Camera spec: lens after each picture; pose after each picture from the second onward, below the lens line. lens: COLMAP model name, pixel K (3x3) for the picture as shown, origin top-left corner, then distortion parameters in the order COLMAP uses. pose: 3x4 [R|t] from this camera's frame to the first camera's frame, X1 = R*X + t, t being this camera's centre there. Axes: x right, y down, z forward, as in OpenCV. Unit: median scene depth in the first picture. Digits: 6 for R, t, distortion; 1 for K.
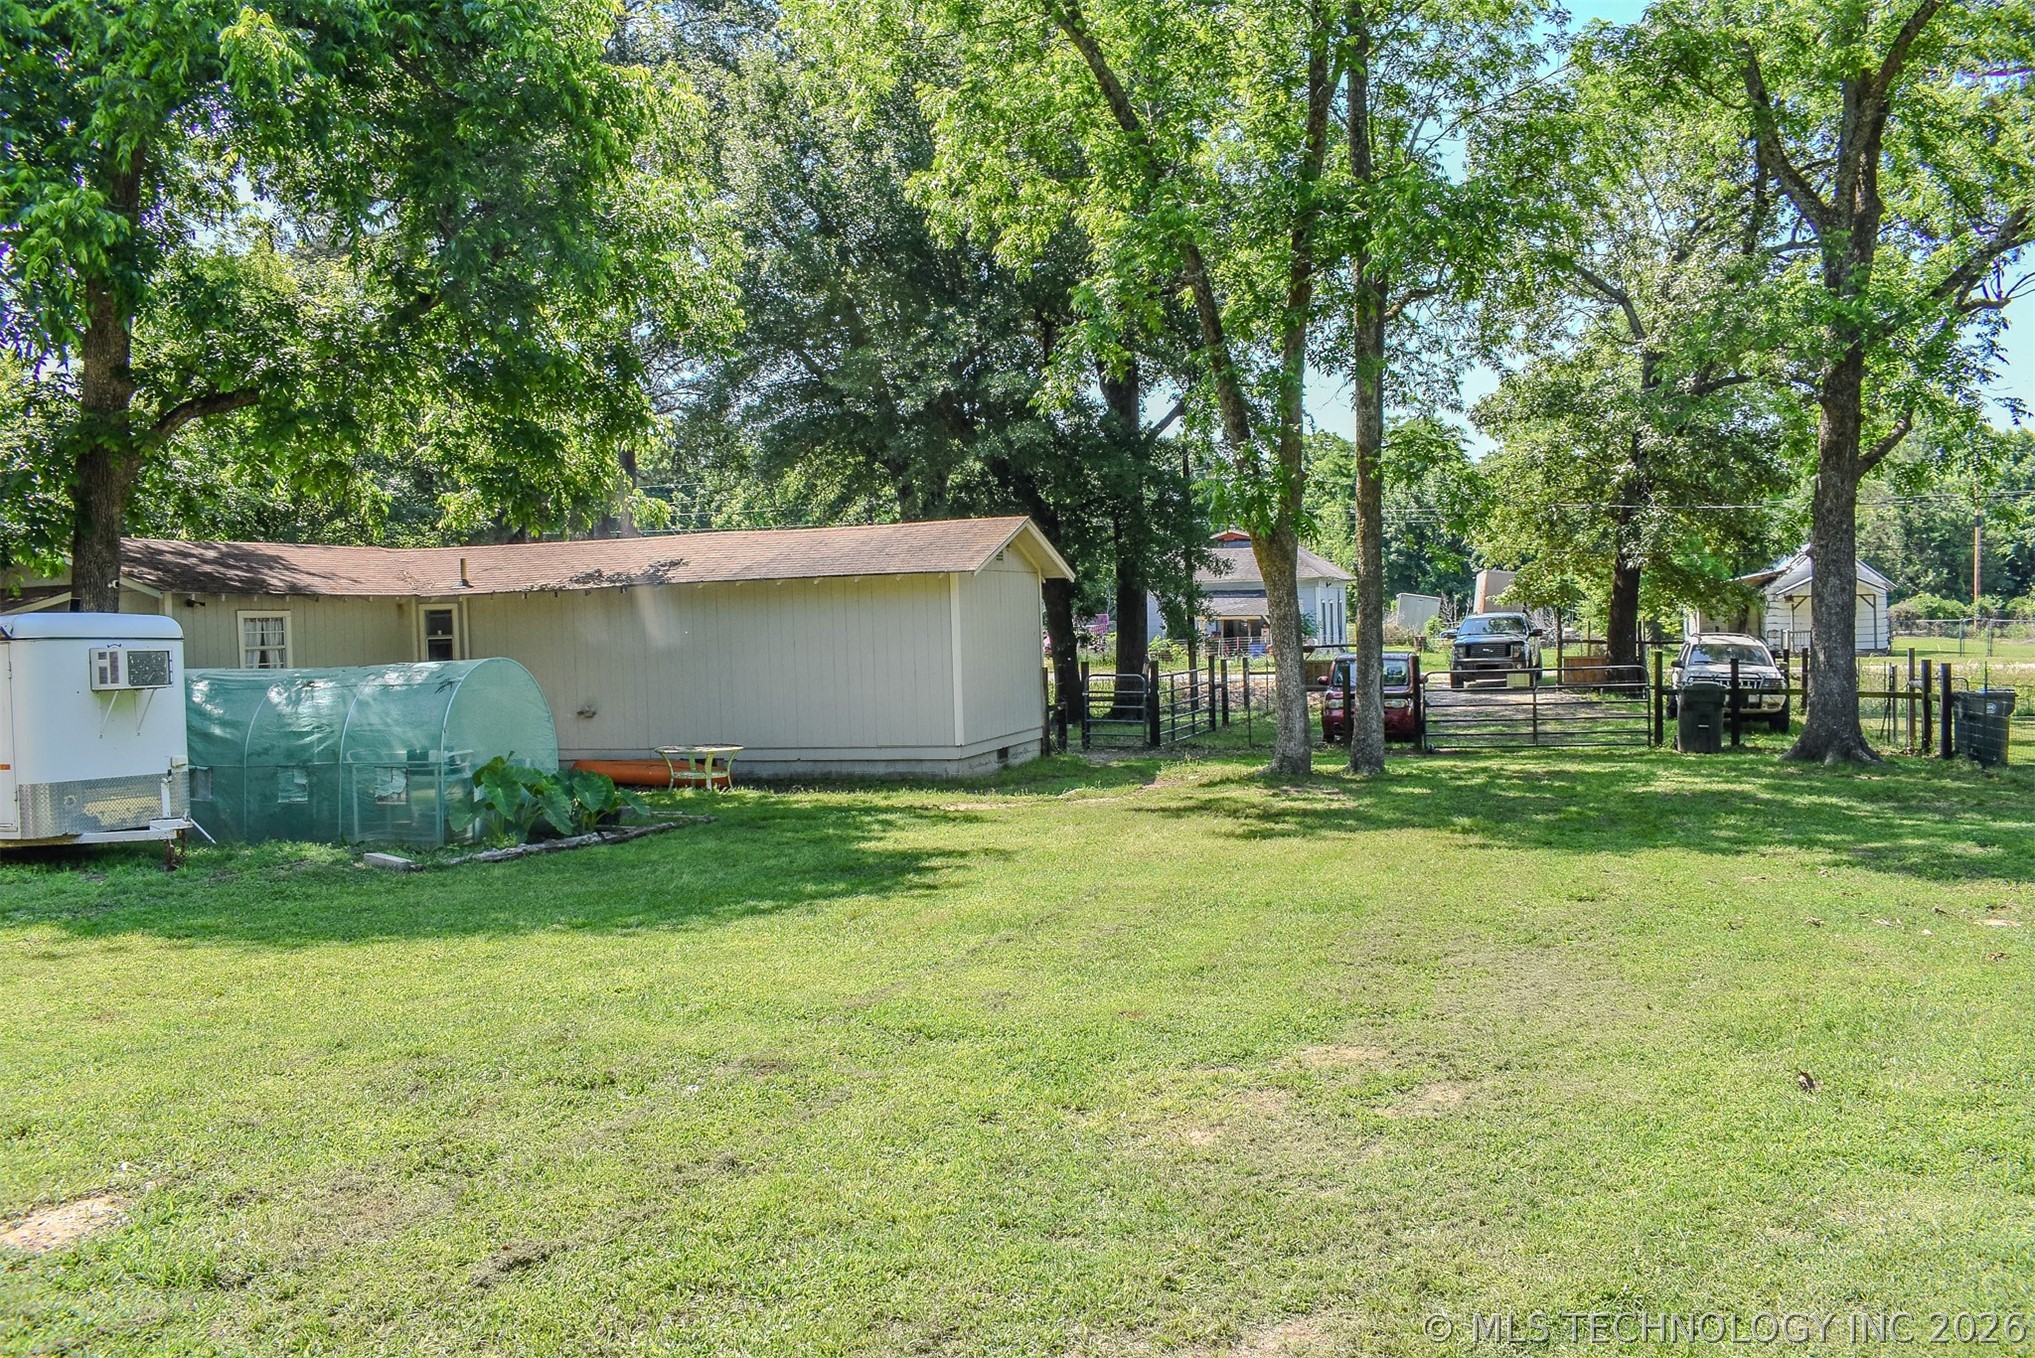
lens RADIAL K [[1573.9, 0, 1017.5], [0, 1573.9, 679.0], [0, 0, 1]] dist [-0.098532, 0.001024]
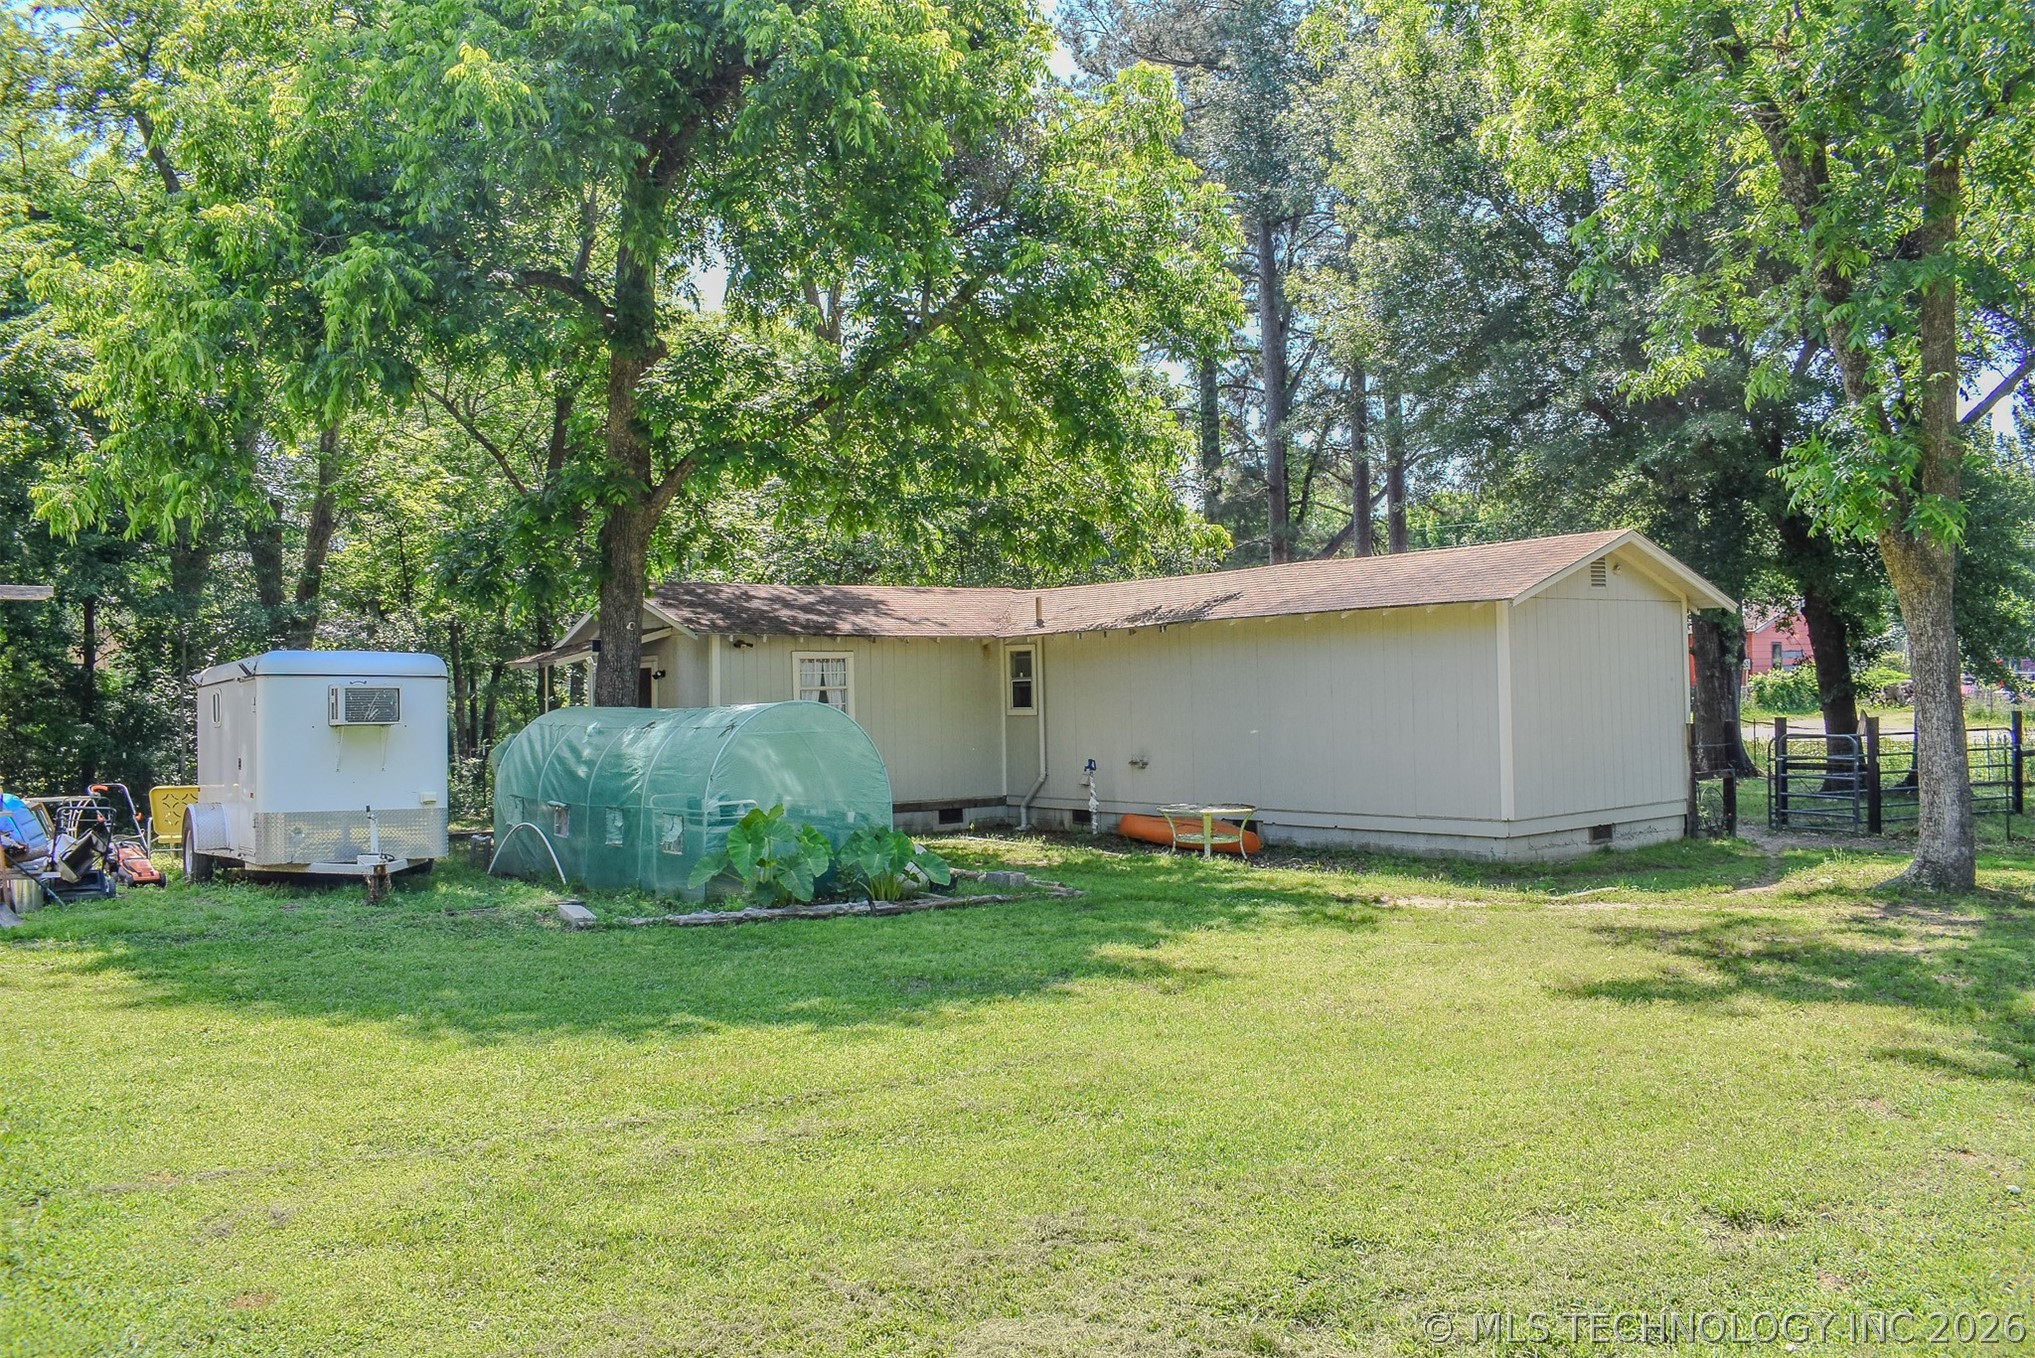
lens RADIAL K [[1573.9, 0, 1017.5], [0, 1573.9, 679.0], [0, 0, 1]] dist [-0.098532, 0.001024]
pose [[0.826267, 0.005596, -0.563251, 0.186721], [-0.022152, 0.999500, -0.022566, -0.005255], [0.562843, 0.031122, 0.825978, 0.198475]]
